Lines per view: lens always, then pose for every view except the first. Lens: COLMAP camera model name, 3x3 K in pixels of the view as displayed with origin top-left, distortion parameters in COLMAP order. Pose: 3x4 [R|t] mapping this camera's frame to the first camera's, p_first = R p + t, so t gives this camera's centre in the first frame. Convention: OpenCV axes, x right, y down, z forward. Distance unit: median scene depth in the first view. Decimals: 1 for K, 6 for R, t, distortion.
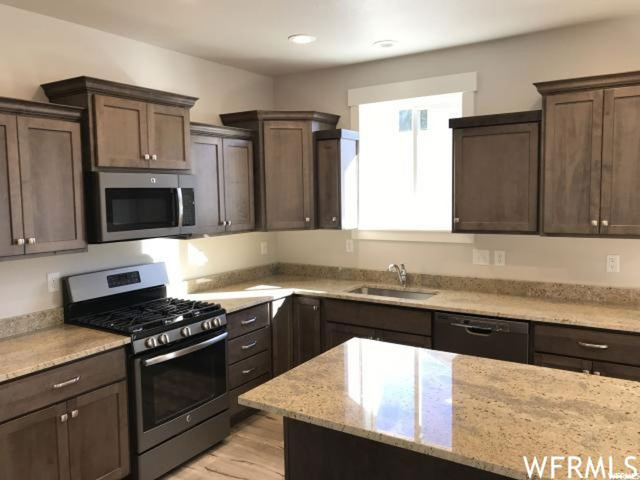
lens RADIAL K [[526.0, 0, 319.6], [0, 526.0, 239.3], [0, 0, 1]] dist [0.018126, -0.000169]
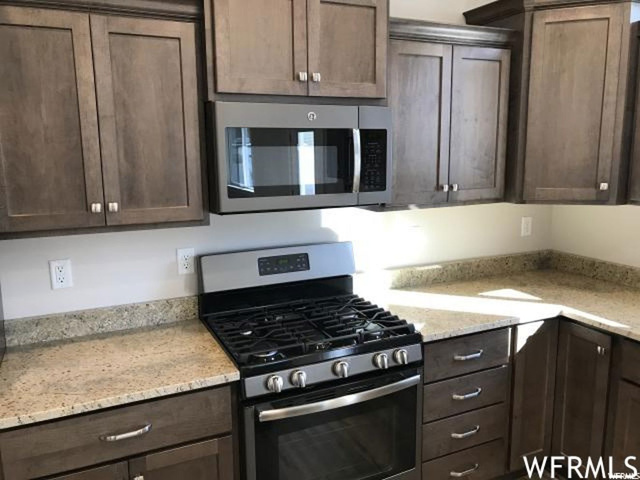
lens RADIAL K [[526.0, 0, 318.6], [0, 526.0, 233.2], [0, 0, 1]] dist [0.018126, -0.000169]
pose [[0.847048, 0.092946, -0.523327, 0.023125], [-0.050729, 0.994234, 0.094472, -0.031790], [0.529090, -0.053474, 0.846879, 0.450529]]
